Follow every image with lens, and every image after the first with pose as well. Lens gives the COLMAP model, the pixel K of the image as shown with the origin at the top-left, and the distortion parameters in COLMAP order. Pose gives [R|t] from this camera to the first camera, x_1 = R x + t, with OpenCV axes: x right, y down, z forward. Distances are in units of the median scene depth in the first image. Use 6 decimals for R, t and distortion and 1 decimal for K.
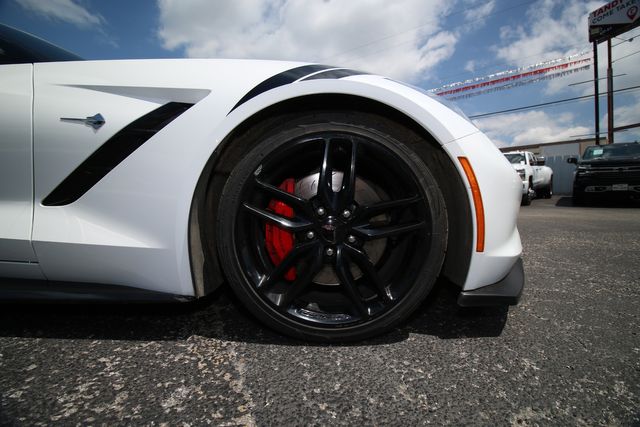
lens RADIAL K [[293.6, 0, 319.3], [0, 293.6, 209.7], [0, 0, 1]] dist [-0.005283, -0.008854]
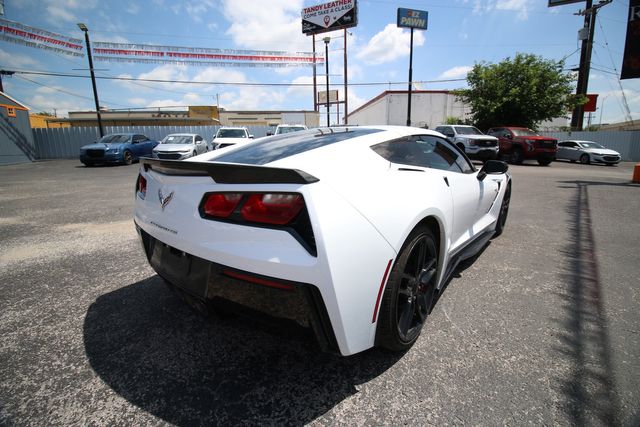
lens RADIAL K [[293.6, 0, 318.9], [0, 293.6, 212.2], [0, 0, 1]] dist [-0.005283, -0.008854]
pose [[0.633719, -0.171252, 0.754369, -0.440754], [0.034631, 0.980490, 0.193492, -0.072231], [-0.772788, -0.096495, 0.627286, 0.030457]]
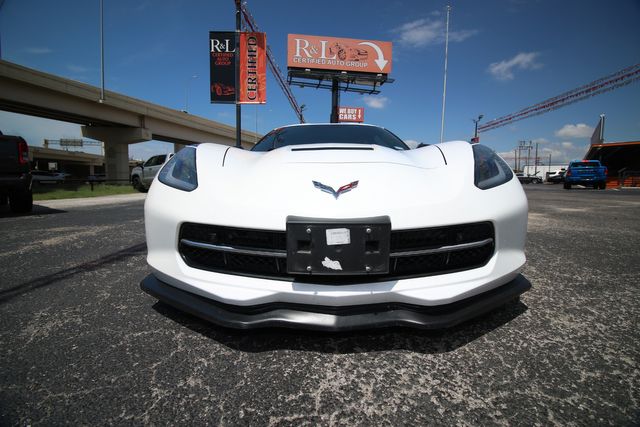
lens RADIAL K [[293.6, 0, 321.6], [0, 293.6, 209.8], [0, 0, 1]] dist [-0.005283, -0.008854]
pose [[-0.008966, 0.096329, -0.995309, 0.199093], [-0.043996, 0.994347, 0.096632, -0.026547], [0.998991, 0.044656, -0.004677, 0.177621]]
